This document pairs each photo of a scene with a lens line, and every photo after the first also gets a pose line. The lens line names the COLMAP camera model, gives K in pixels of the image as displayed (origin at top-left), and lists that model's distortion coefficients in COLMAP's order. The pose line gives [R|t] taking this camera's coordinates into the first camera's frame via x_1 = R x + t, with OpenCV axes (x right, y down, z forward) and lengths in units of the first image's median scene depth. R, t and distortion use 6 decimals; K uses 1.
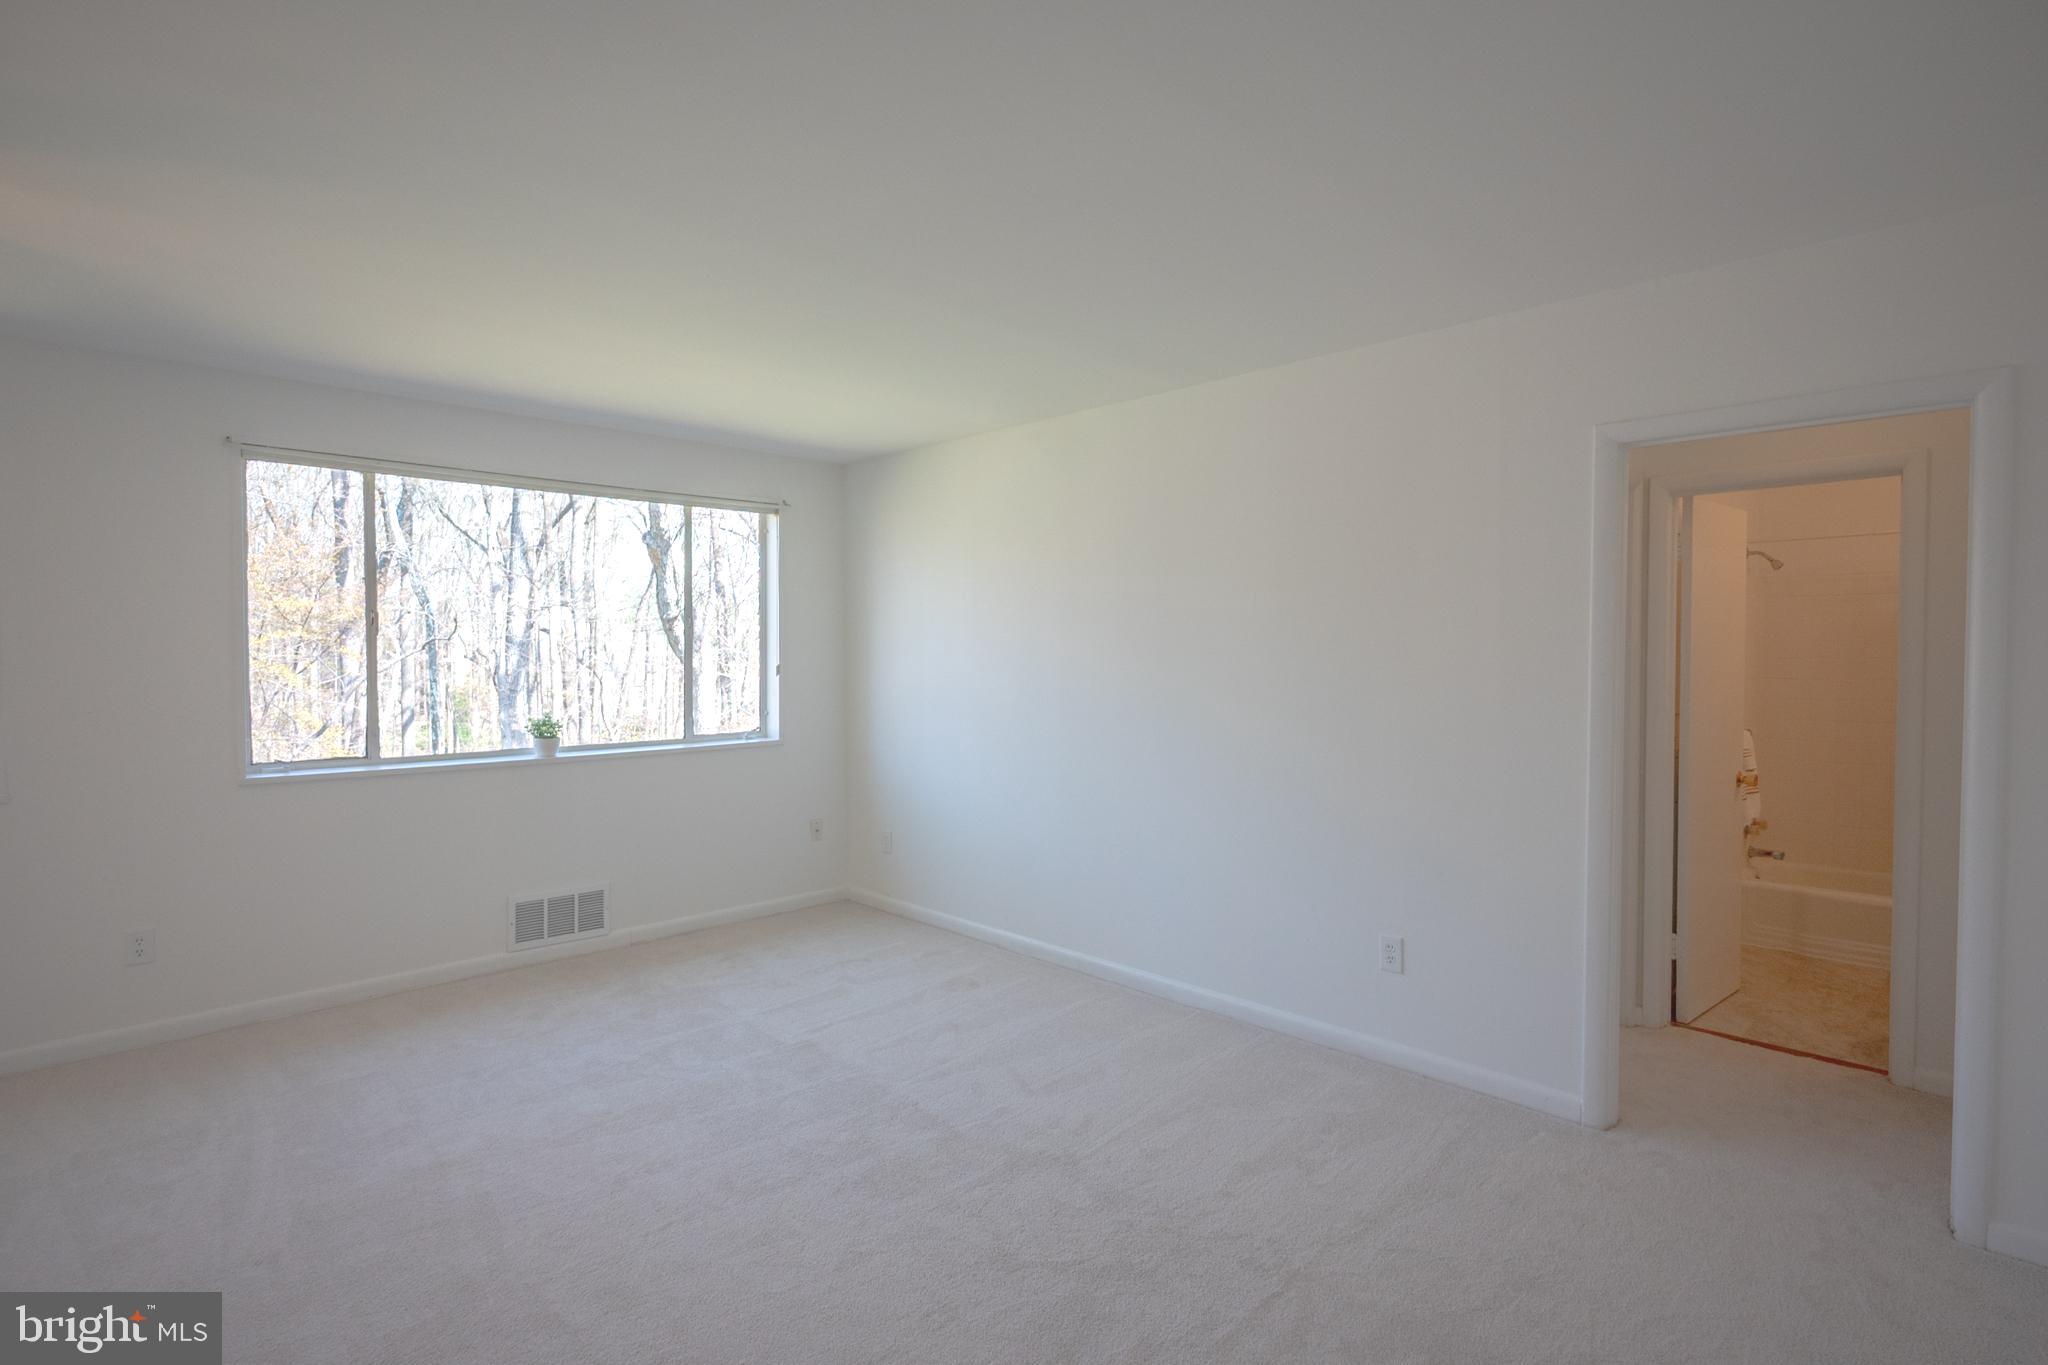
lens RADIAL K [[1007.6, 0, 1024.0], [0, 1007.6, 682.5], [0, 0, 1]] dist [-0.006441, 0.000910]
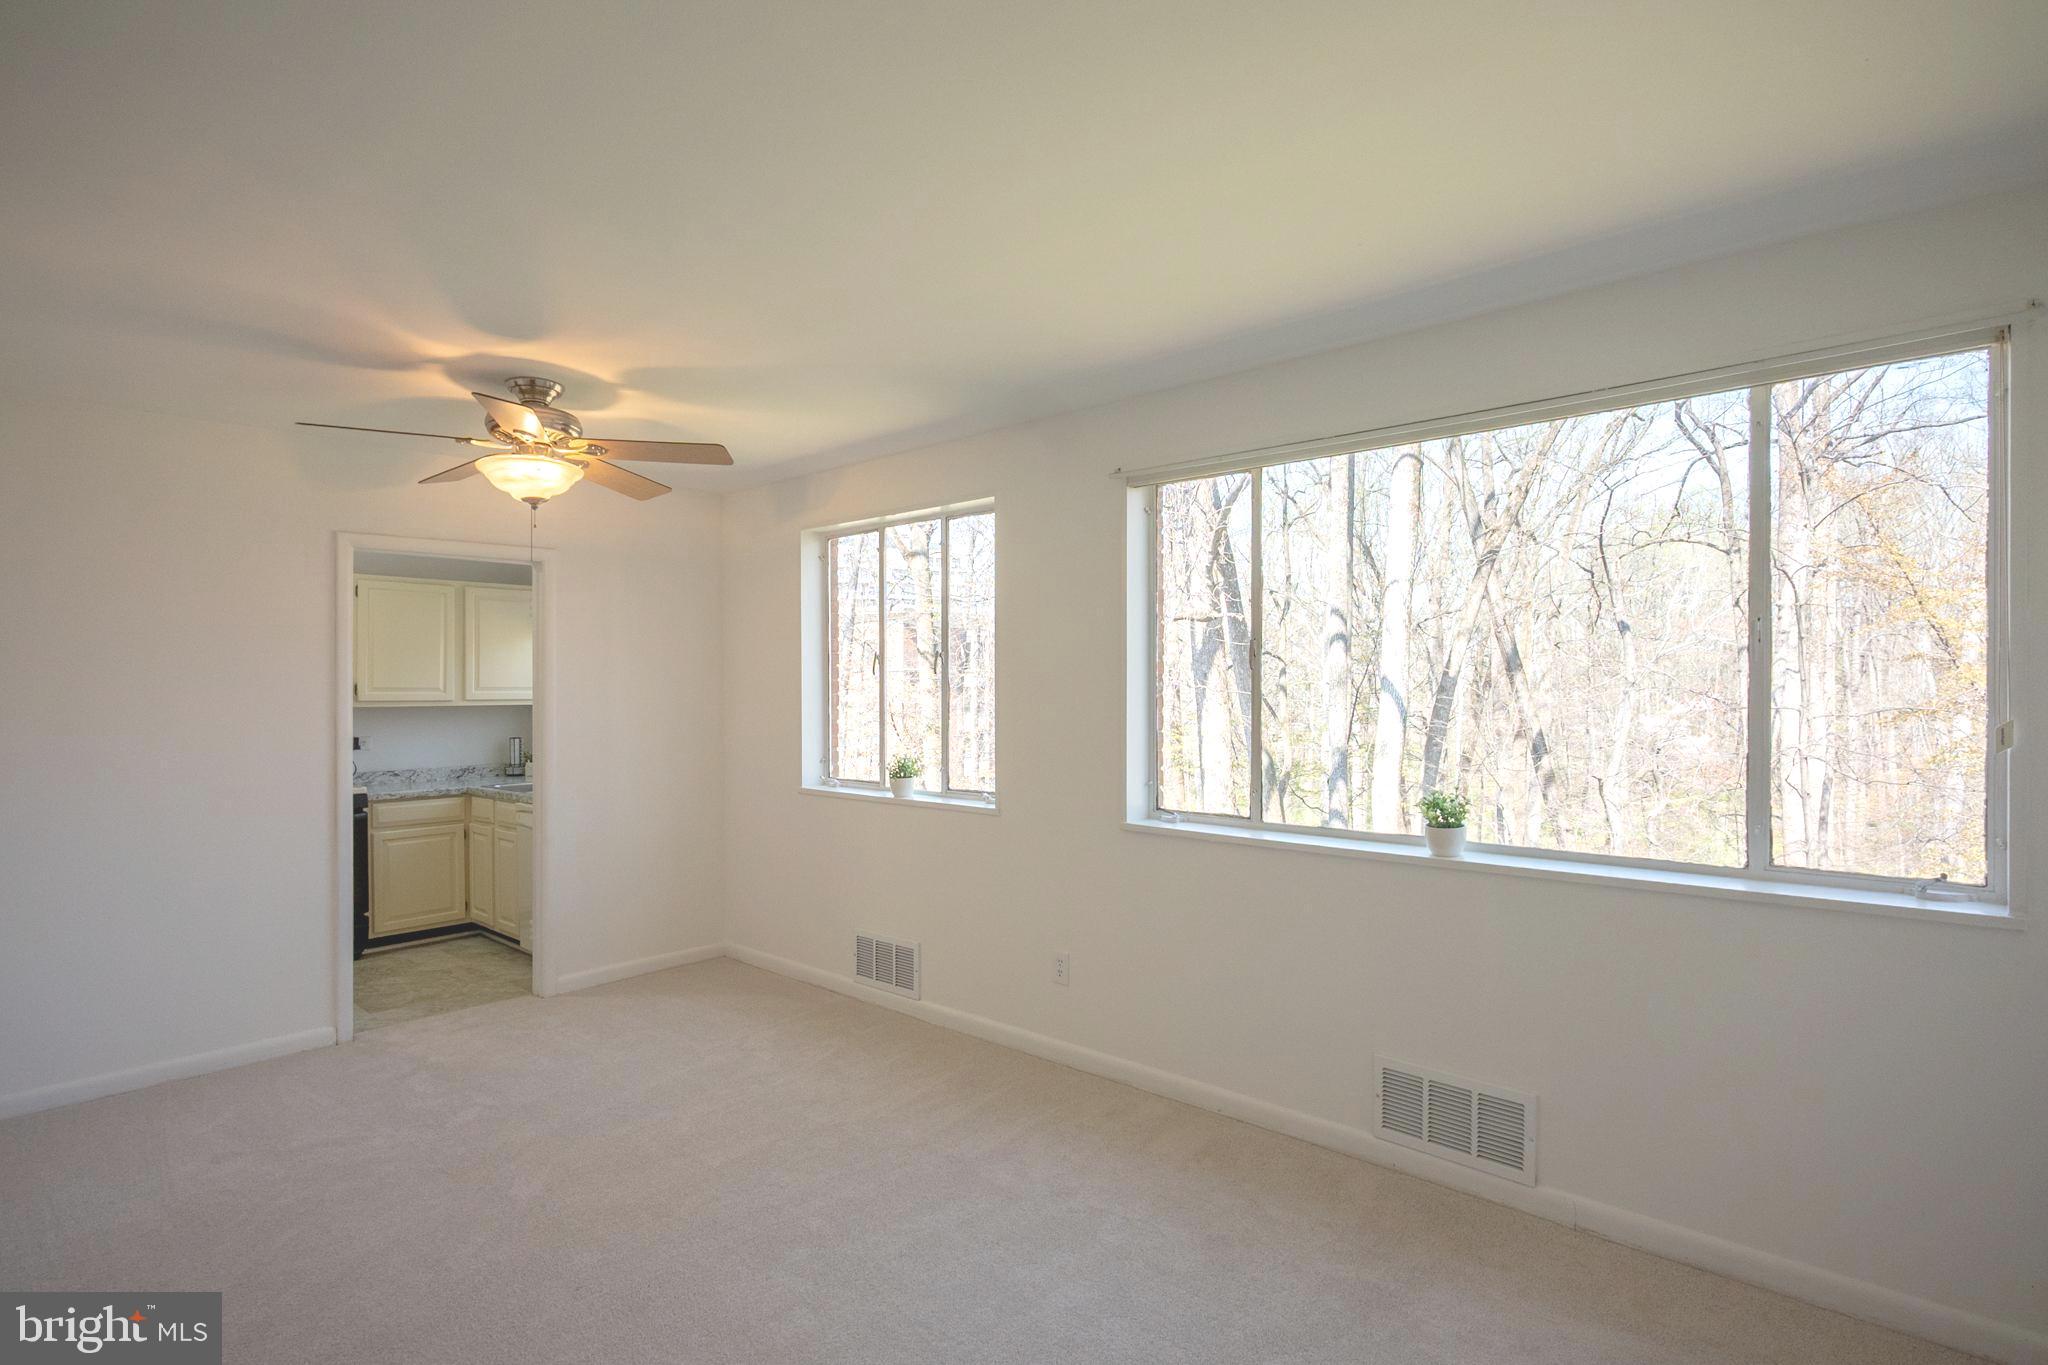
lens RADIAL K [[1024.3, 0, 1024.0], [0, 1024.3, 682.5], [0, 0, 1]] dist [-0.005351, 0.000898]
pose [[0.045575, -0.000565, -0.998961, 0.154485], [-0.026501, 0.999647, -0.001775, -0.026823], [0.998609, 0.026554, 0.045544, 0.693945]]
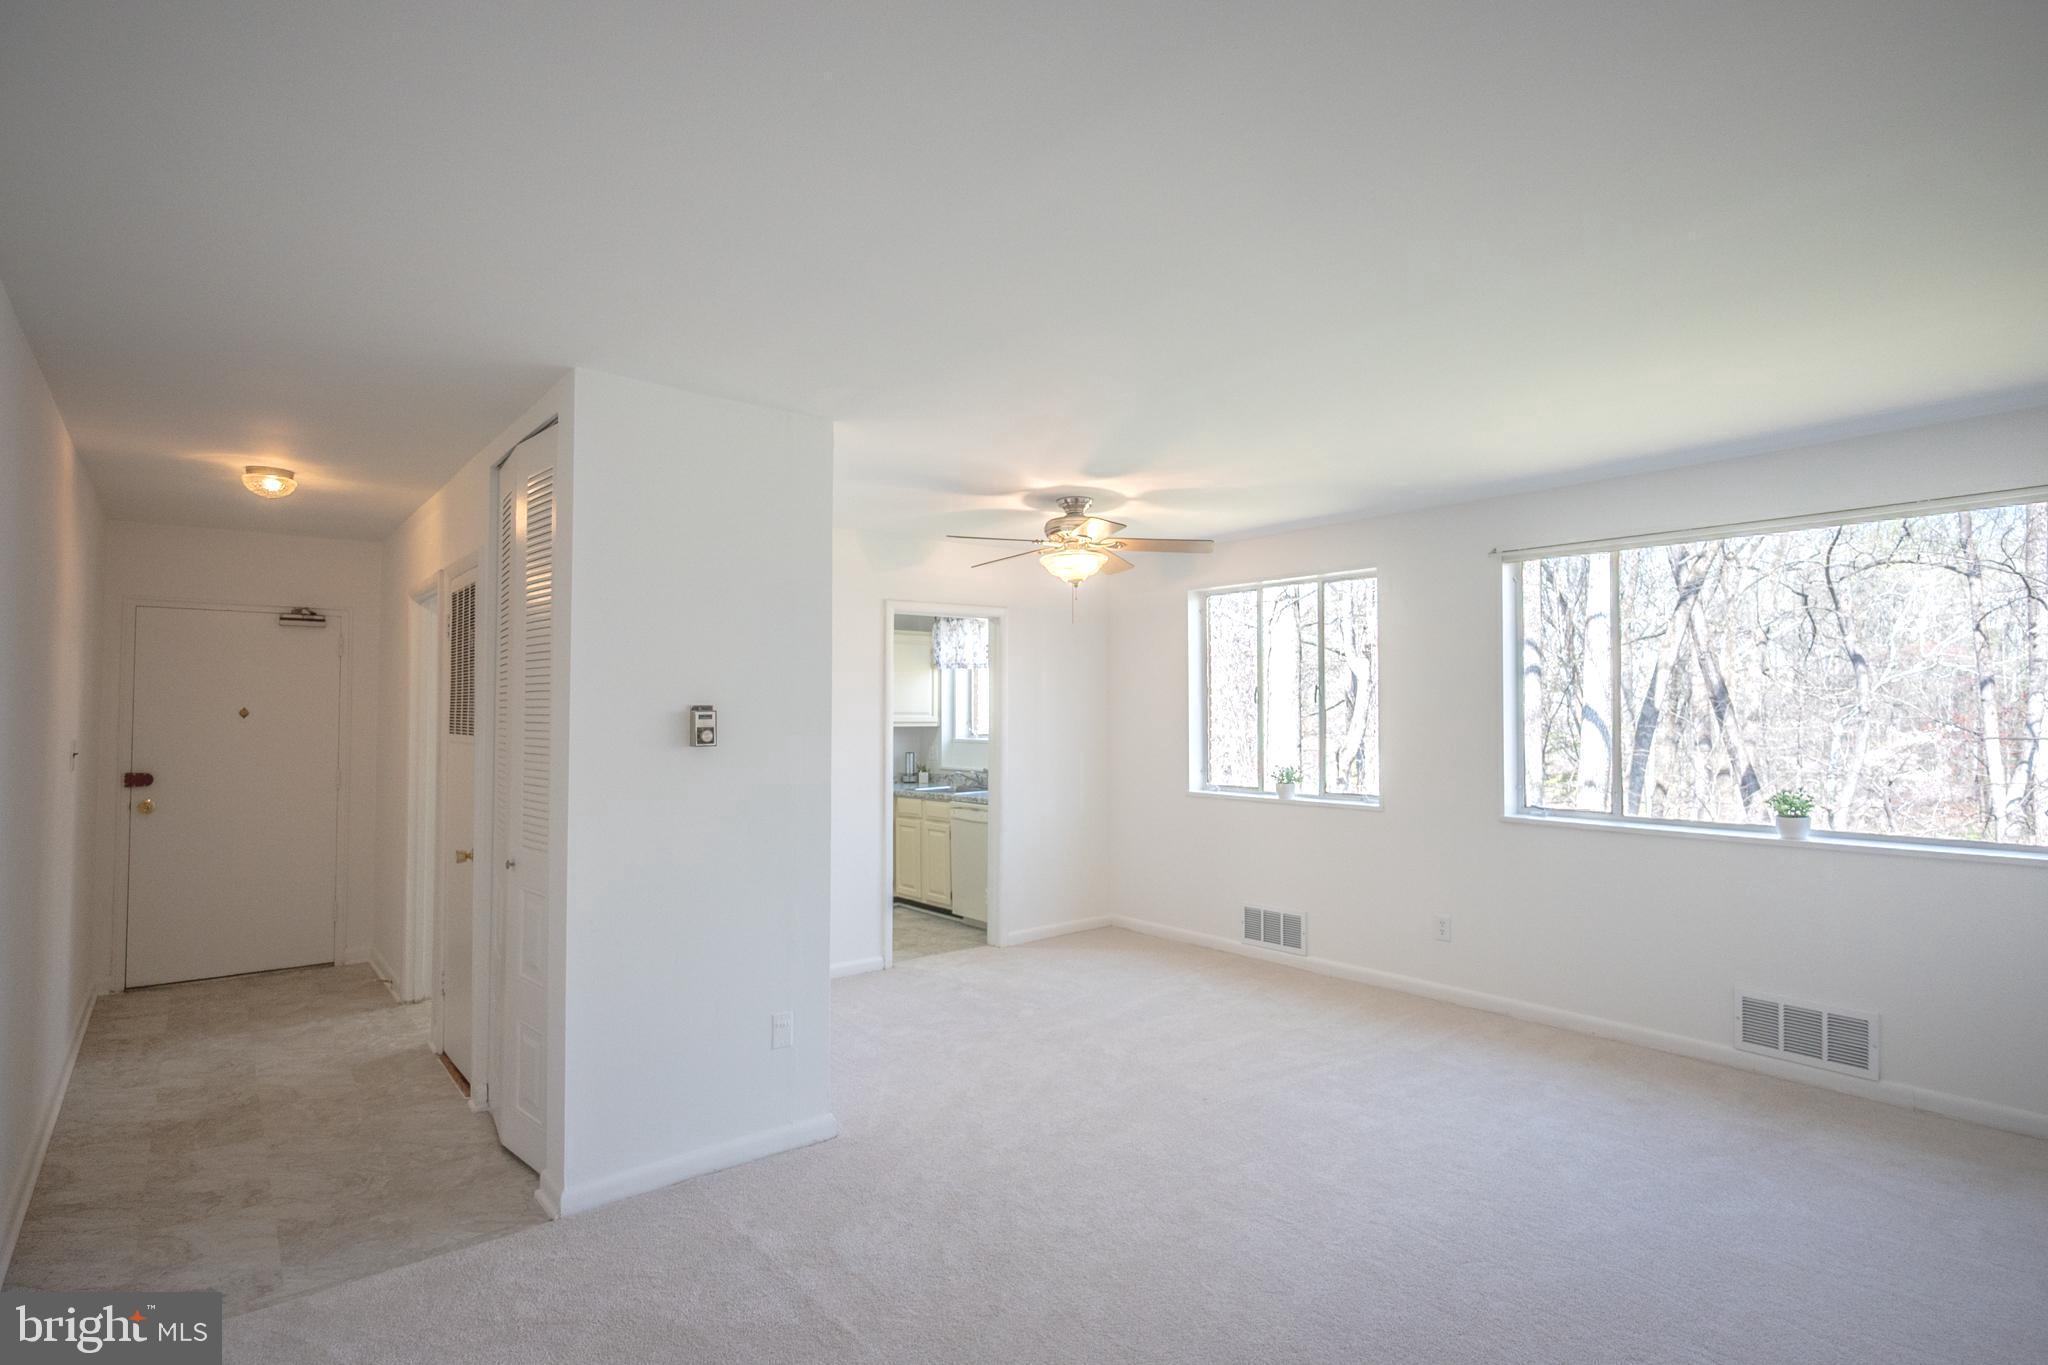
lens RADIAL K [[1007.6, 0, 1024.0], [0, 1007.6, 682.5], [0, 0, 1]] dist [-0.006441, 0.000910]
pose [[-0.103884, -0.028315, -0.994186, 0.439307], [-0.029823, 0.999234, -0.025342, -0.017619], [0.994142, 0.027017, -0.104649, 0.429902]]
